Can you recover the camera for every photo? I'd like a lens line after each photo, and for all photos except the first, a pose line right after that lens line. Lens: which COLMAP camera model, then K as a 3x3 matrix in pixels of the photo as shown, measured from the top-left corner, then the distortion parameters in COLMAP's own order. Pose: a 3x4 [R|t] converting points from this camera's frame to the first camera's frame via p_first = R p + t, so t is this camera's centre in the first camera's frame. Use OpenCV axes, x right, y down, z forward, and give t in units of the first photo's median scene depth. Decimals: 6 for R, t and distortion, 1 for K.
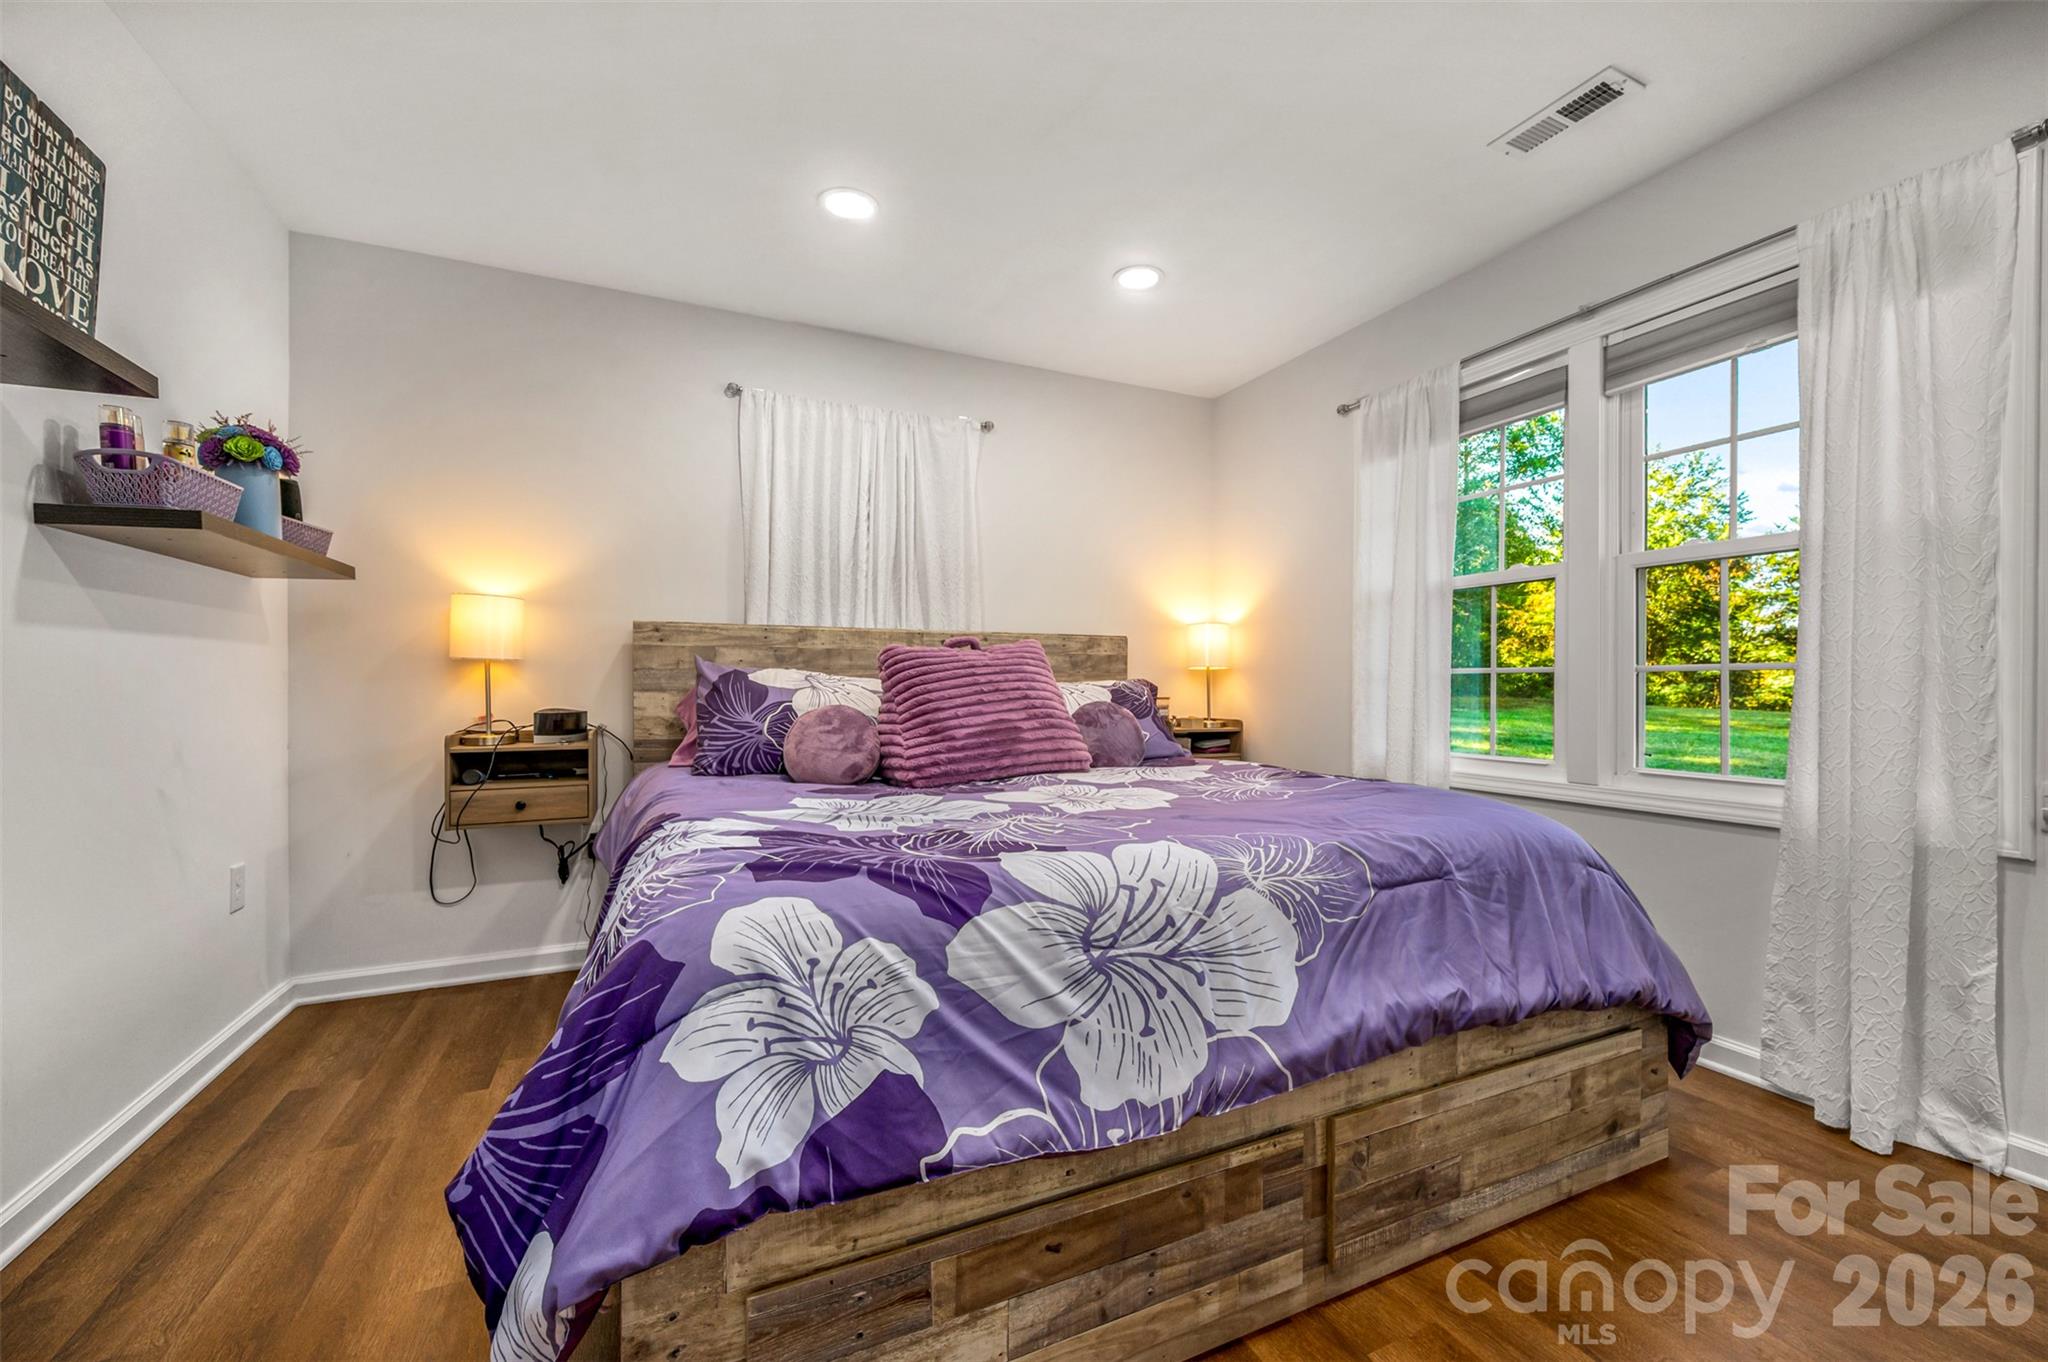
lens RADIAL K [[810.5, 0, 1027.3], [0, 810.5, 683.3], [0, 0, 1]] dist [0.000234, 0.000246]
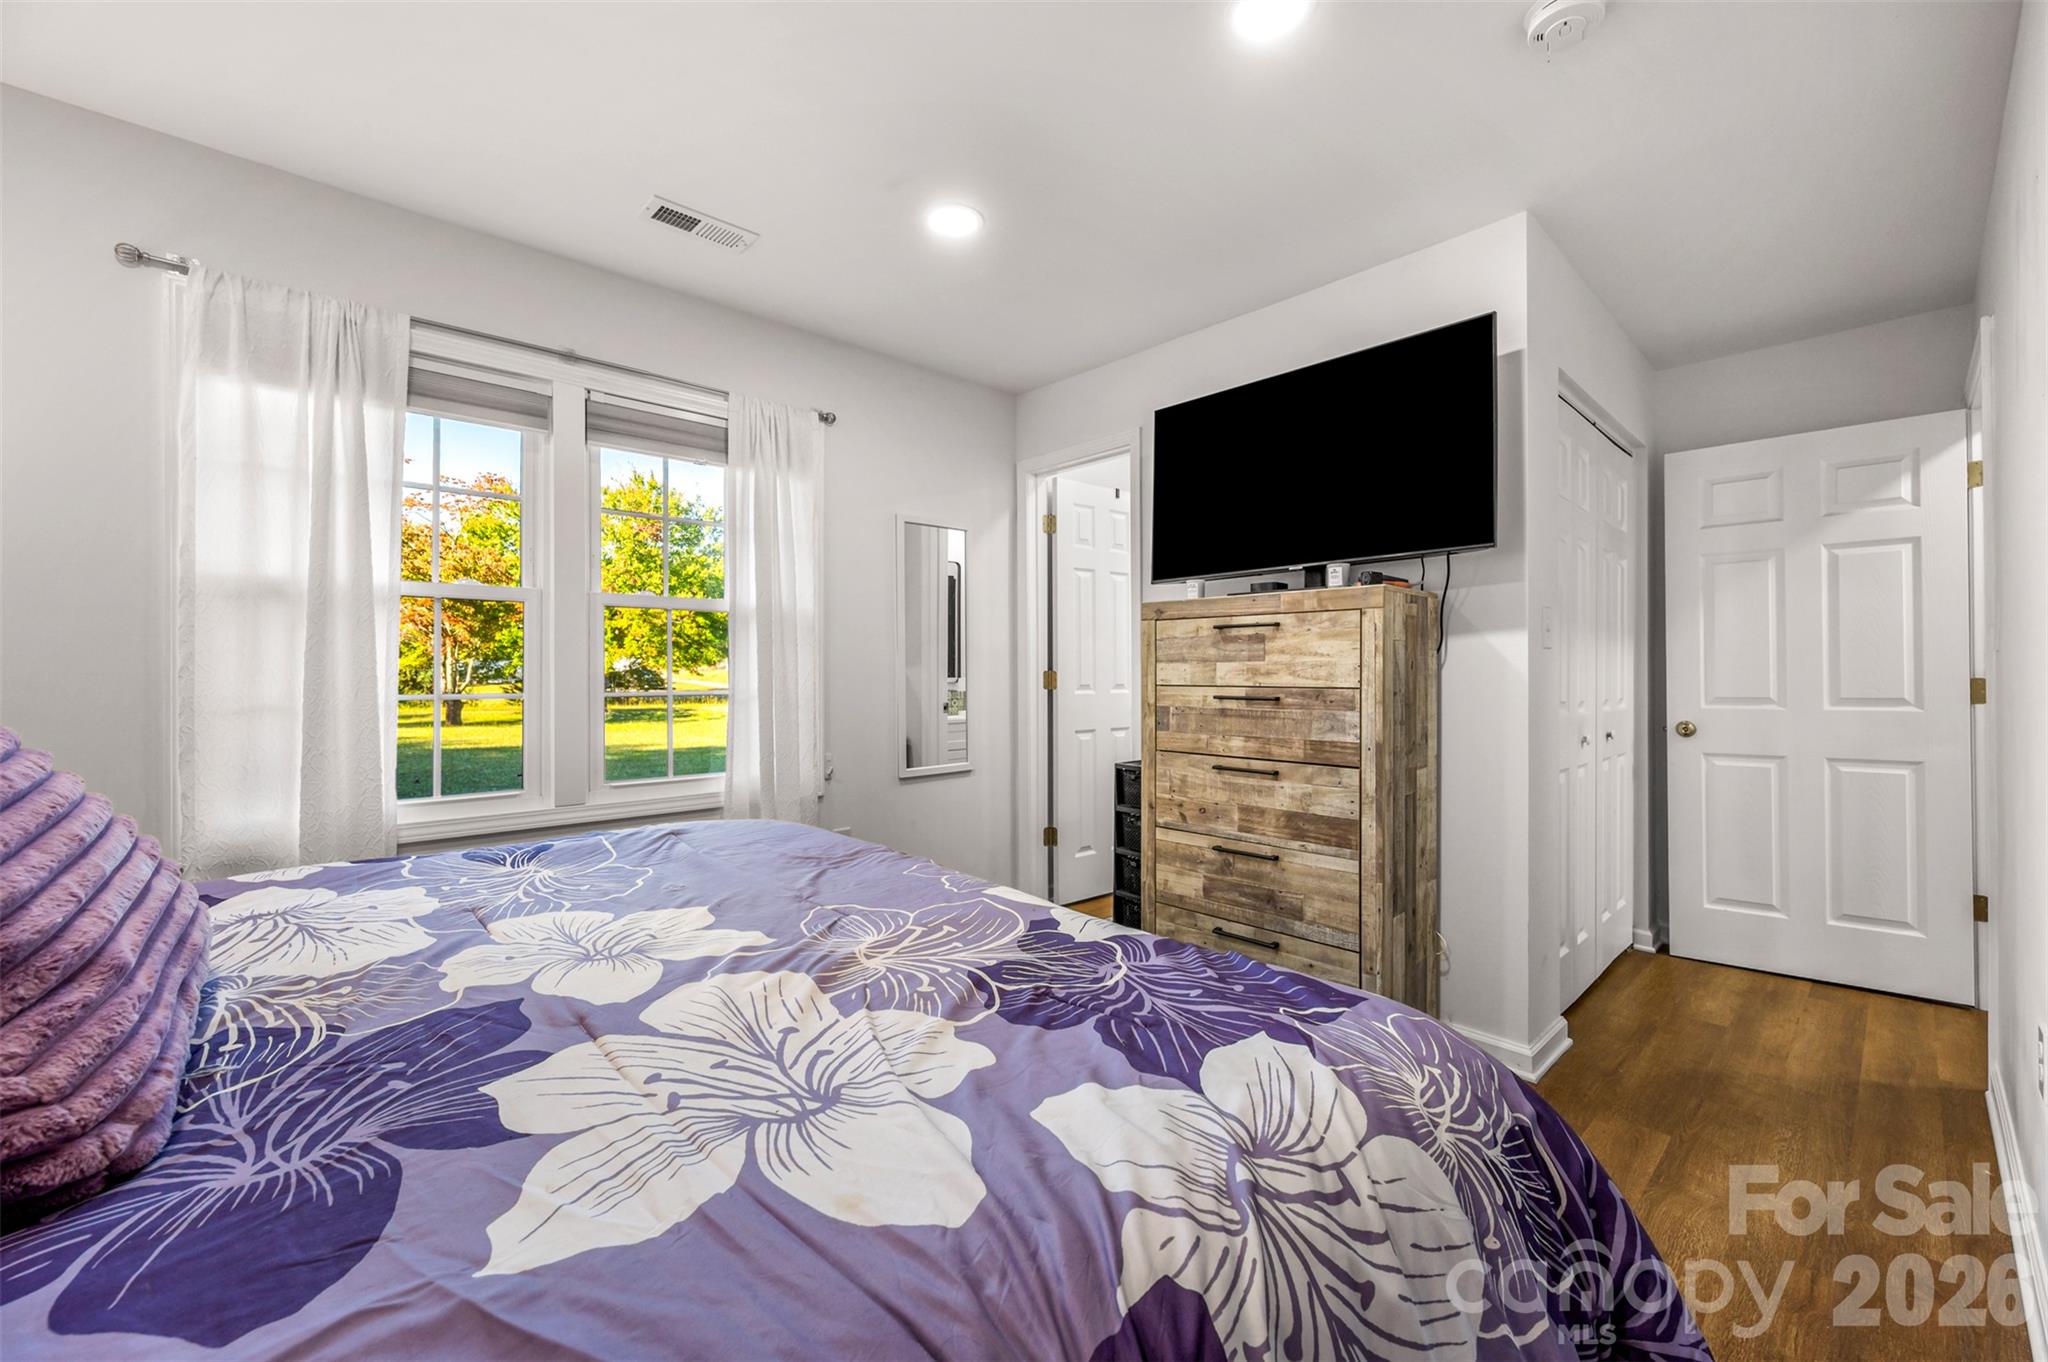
lens RADIAL K [[810.5, 0, 1027.3], [0, 810.5, 683.3], [0, 0, 1]] dist [0.000234, 0.000246]
pose [[-0.302261, -0.003115, 0.953220, -0.538843], [0.006963, 0.999961, 0.005476, -0.022610], [-0.953200, 0.008292, -0.302228, 0.757350]]
